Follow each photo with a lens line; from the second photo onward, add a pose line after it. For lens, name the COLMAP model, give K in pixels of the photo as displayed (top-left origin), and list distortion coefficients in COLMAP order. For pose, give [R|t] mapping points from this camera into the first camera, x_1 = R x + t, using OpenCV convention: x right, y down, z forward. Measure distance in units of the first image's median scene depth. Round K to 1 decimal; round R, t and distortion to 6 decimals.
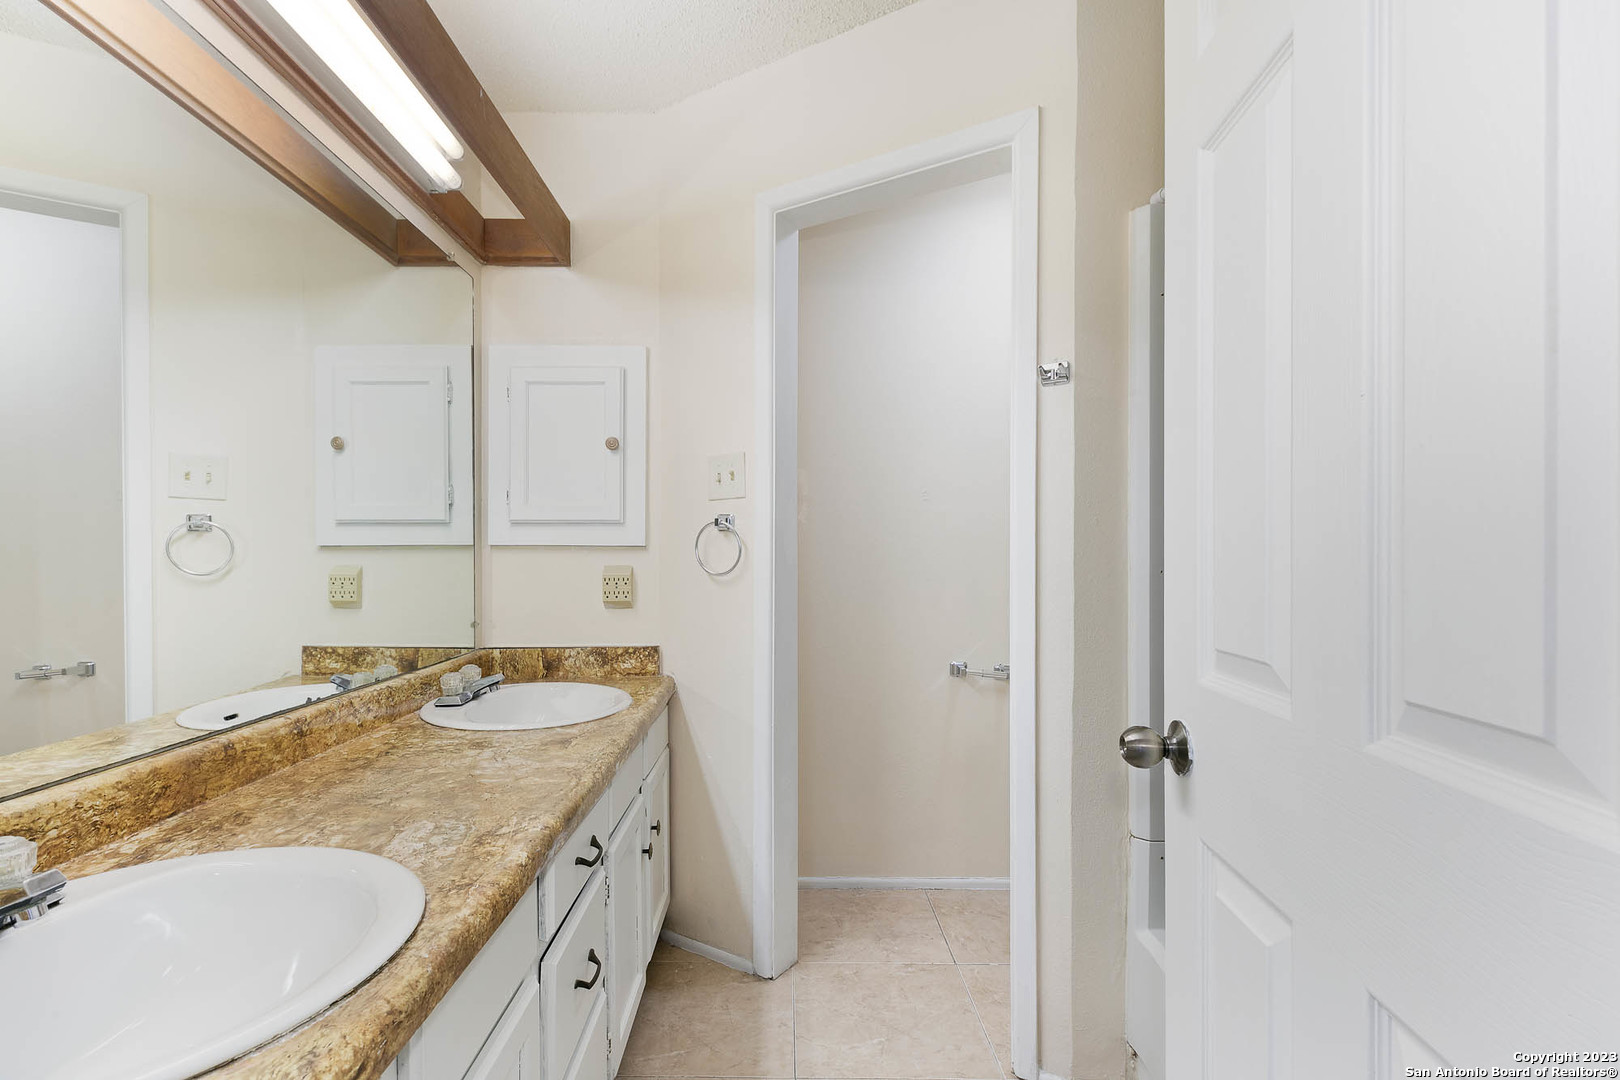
lens RADIAL K [[778.2, 0, 810.0], [0, 778.2, 540.0], [0, 0, 1]] dist [-0.001507, 0.000213]
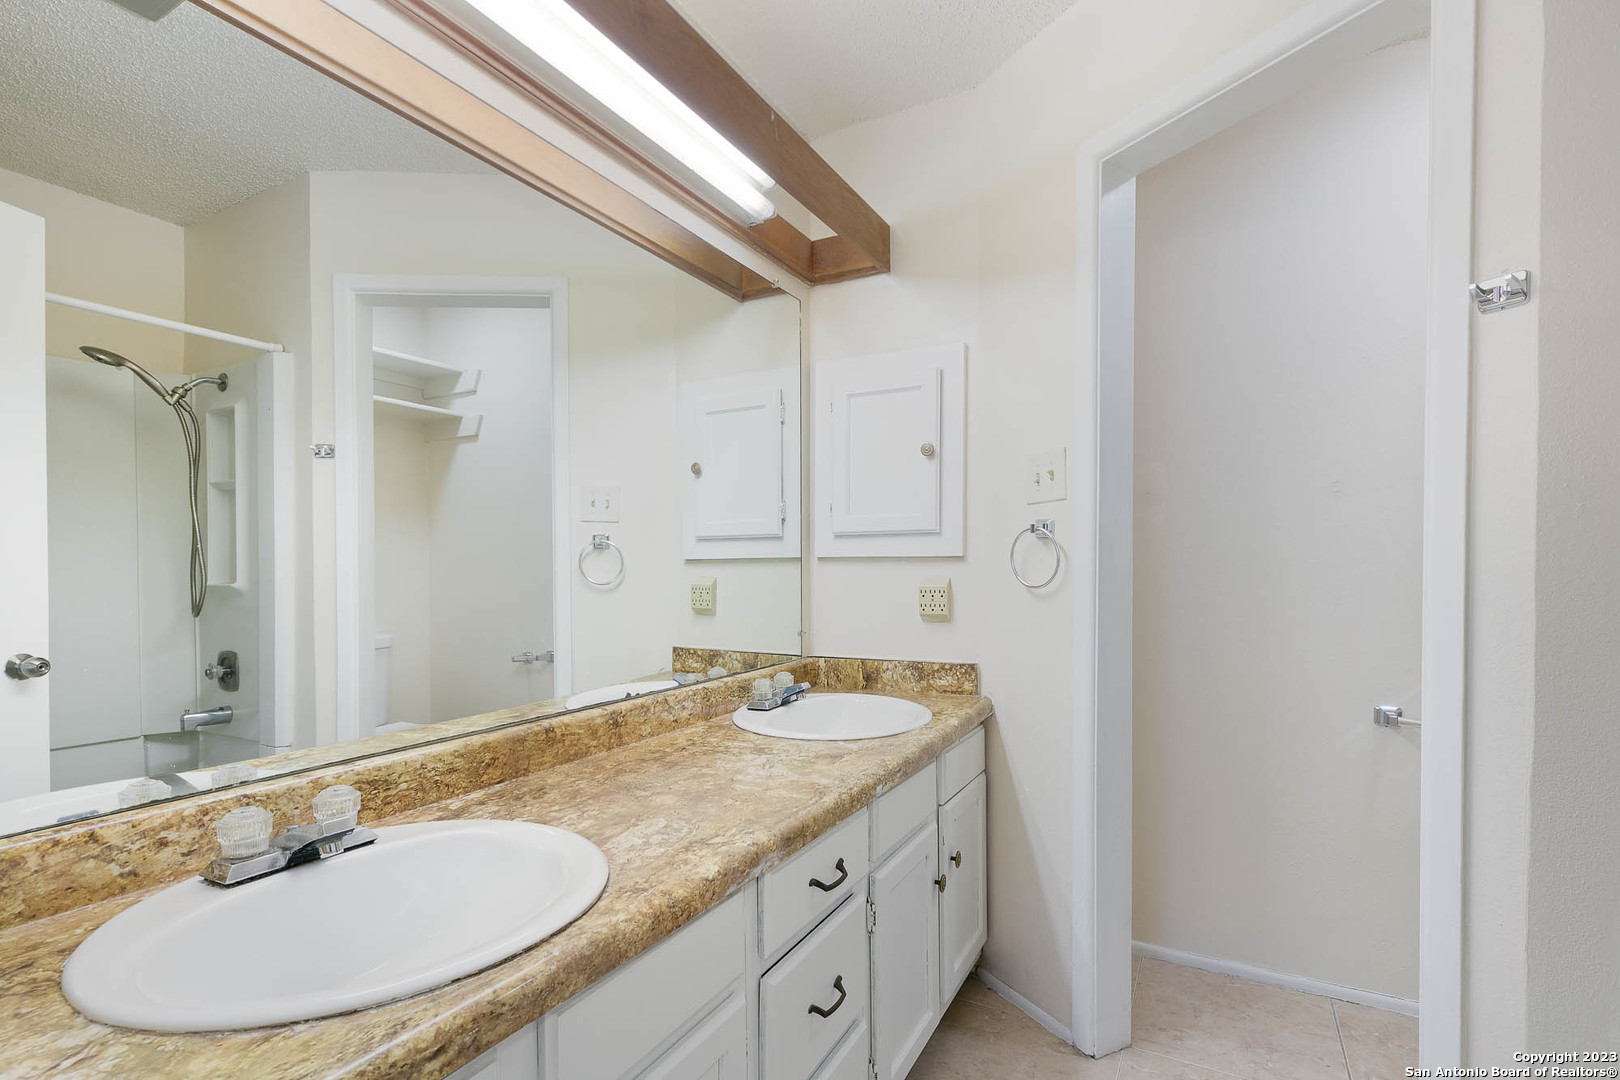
lens RADIAL K [[790.0, 0, 818.1], [0, 790.0, 565.3], [0, 0, 1]] dist [0.003334, 0.000013]
pose [[0.869621, -0.006050, -0.493683, 0.152018], [0.014695, 0.999799, 0.013634, 0.003965], [0.493501, -0.019111, 0.869535, 0.122044]]
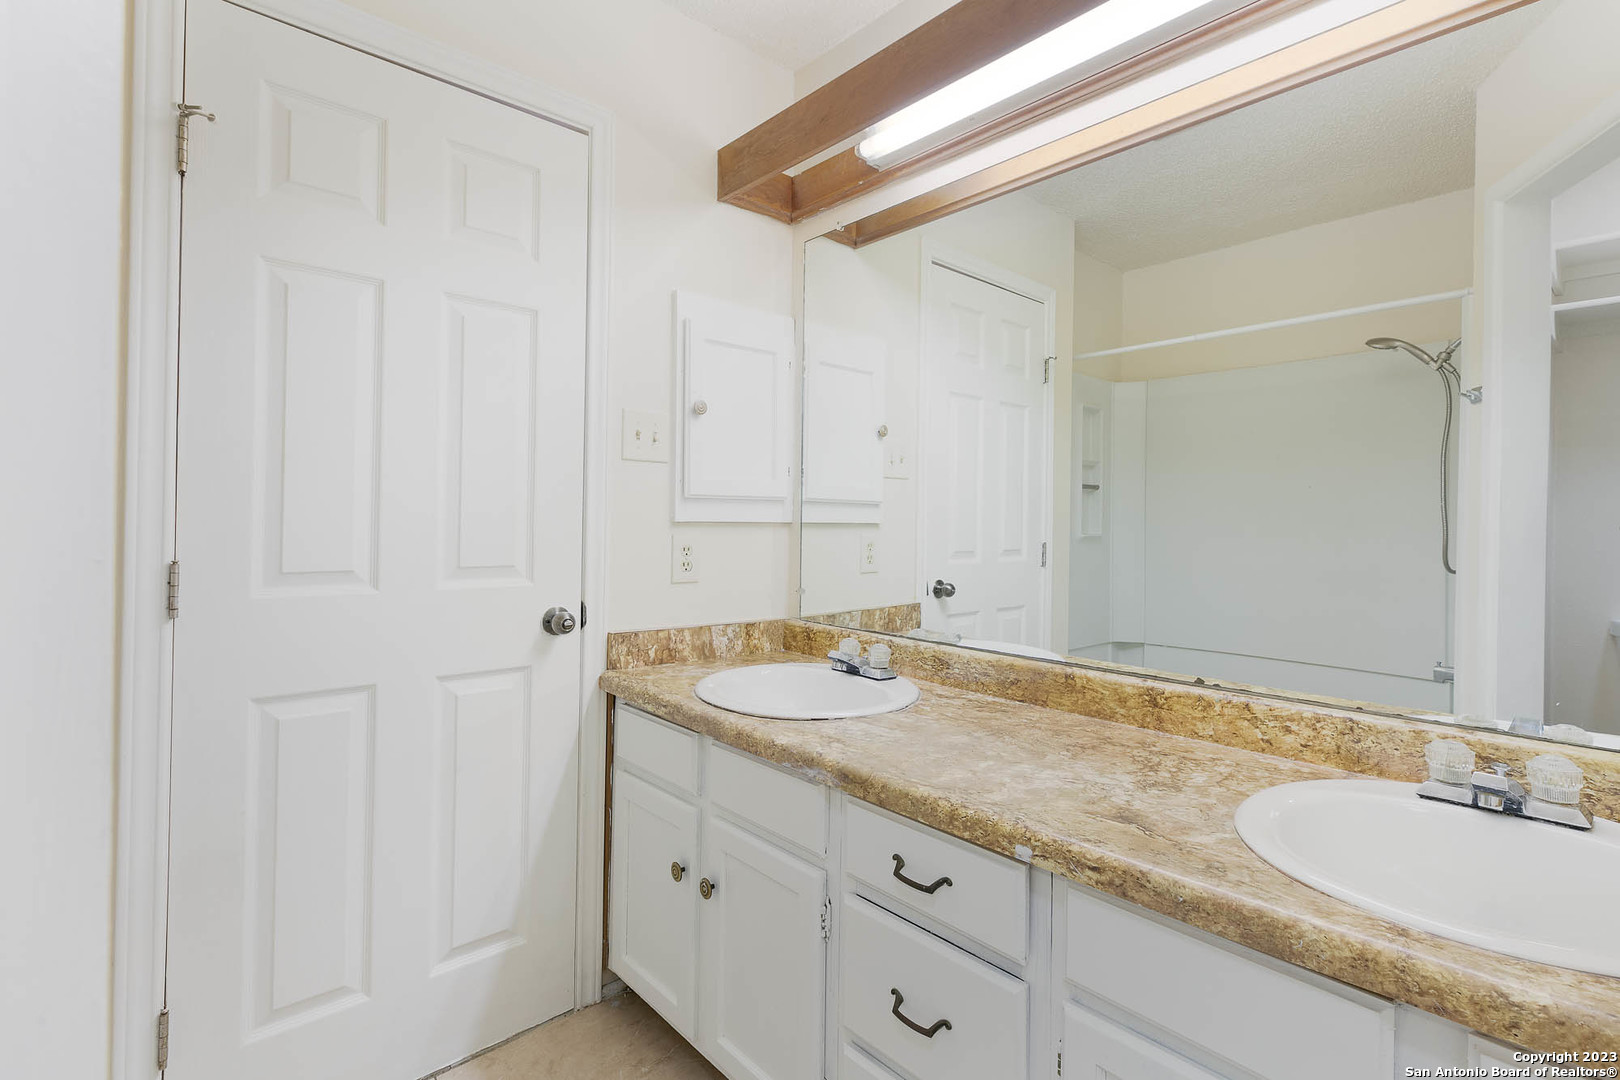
lens RADIAL K [[759.1, 0, 810.0], [0, 759.1, 540.0], [0, 0, 1]] dist [0.003152, 0.000443]
pose [[-0.778083, 0.007764, -0.628114, 0.264775], [0.000814, 0.999935, 0.011351, 0.022437], [0.628161, 0.008320, -0.778039, 1.272849]]
